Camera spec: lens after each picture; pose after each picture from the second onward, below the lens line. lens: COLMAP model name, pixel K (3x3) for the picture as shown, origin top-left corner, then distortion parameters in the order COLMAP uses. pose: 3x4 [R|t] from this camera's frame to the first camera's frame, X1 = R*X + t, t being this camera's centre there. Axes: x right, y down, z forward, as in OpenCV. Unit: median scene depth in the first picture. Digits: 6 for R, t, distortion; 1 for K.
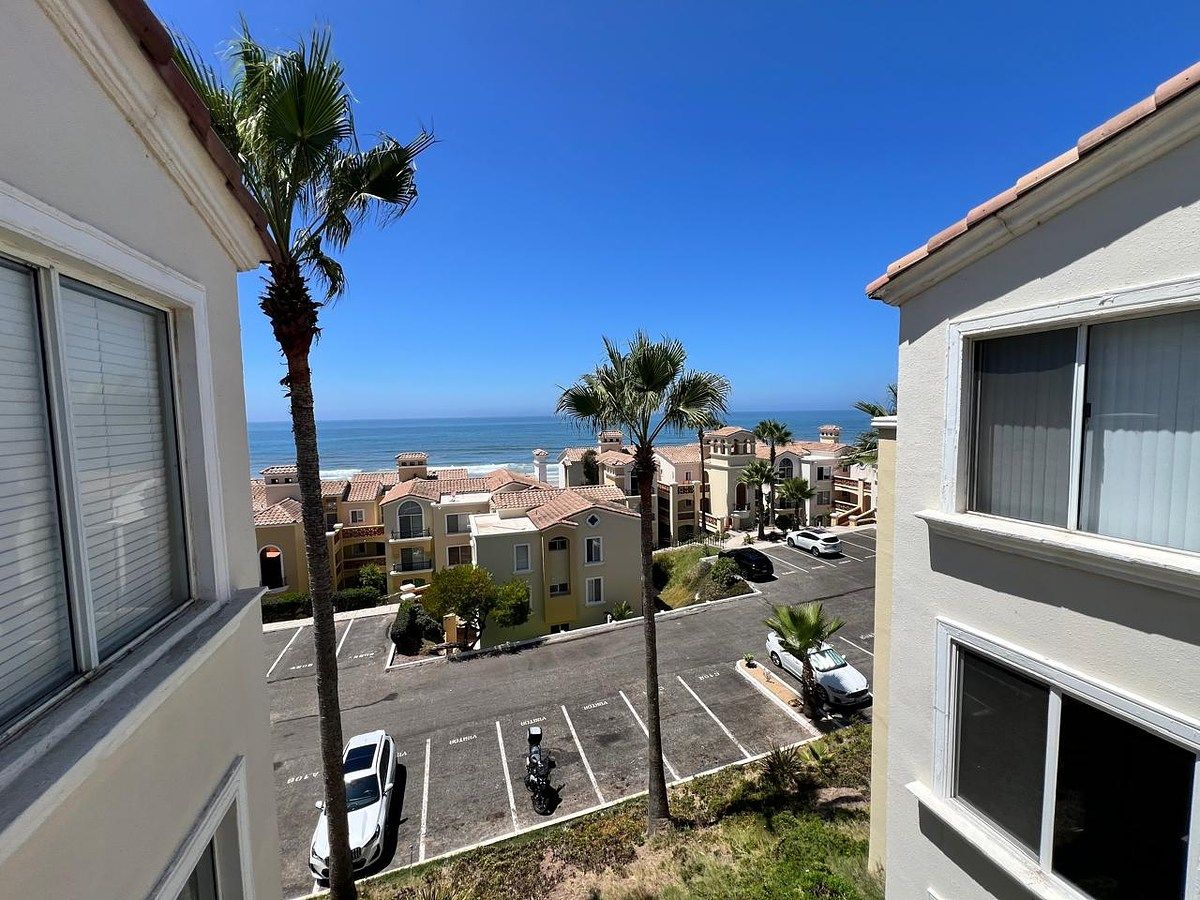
lens RADIAL K [[466.6, 0, 600.0], [0, 466.6, 450.0], [0, 0, 1]] dist [-0.001681, -0.000216]
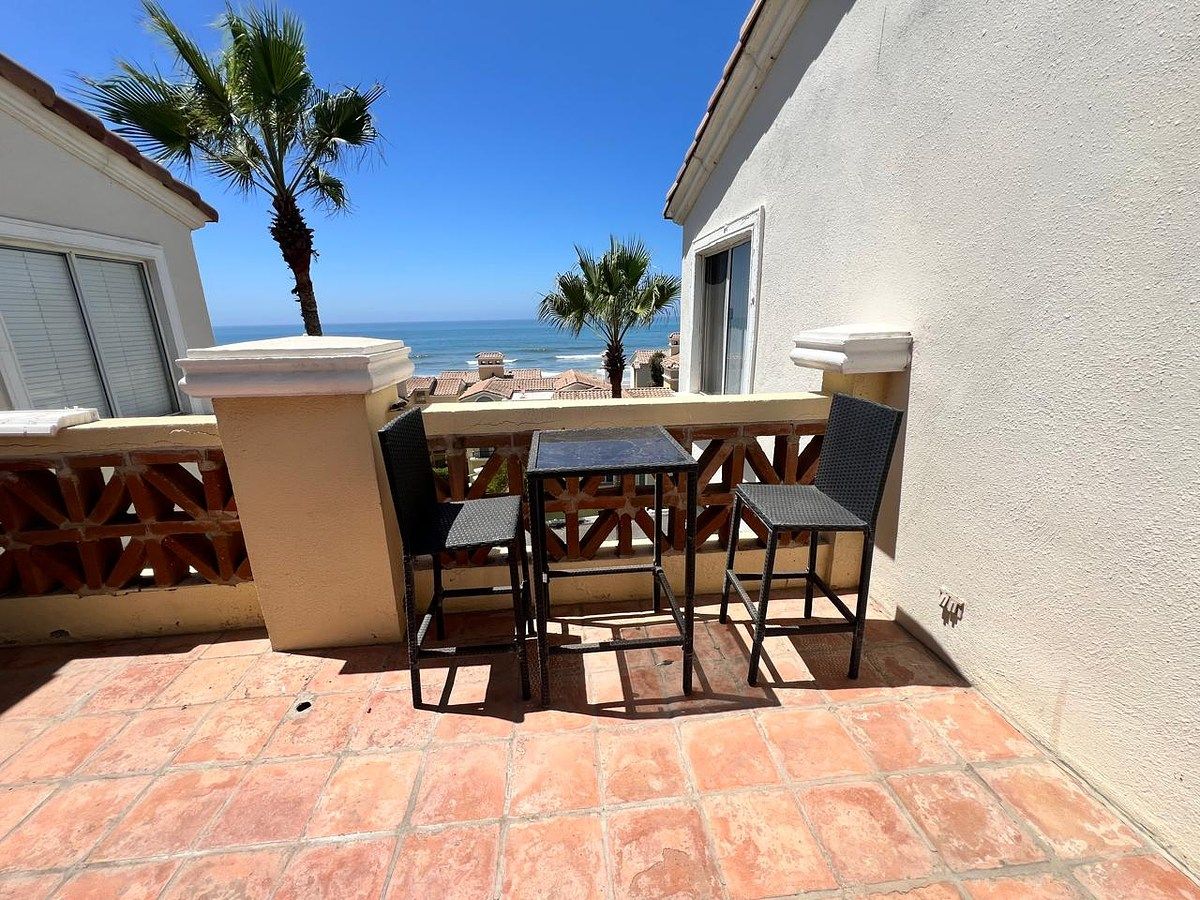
lens RADIAL K [[466.6, 0, 600.0], [0, 466.6, 450.0], [0, 0, 1]] dist [-0.001681, -0.000216]
pose [[0.980089, 0.055260, -0.190713, 0.484002], [-0.015511, 0.978865, 0.203921, 0.016135], [0.197951, -0.196902, 0.960232, -0.230205]]
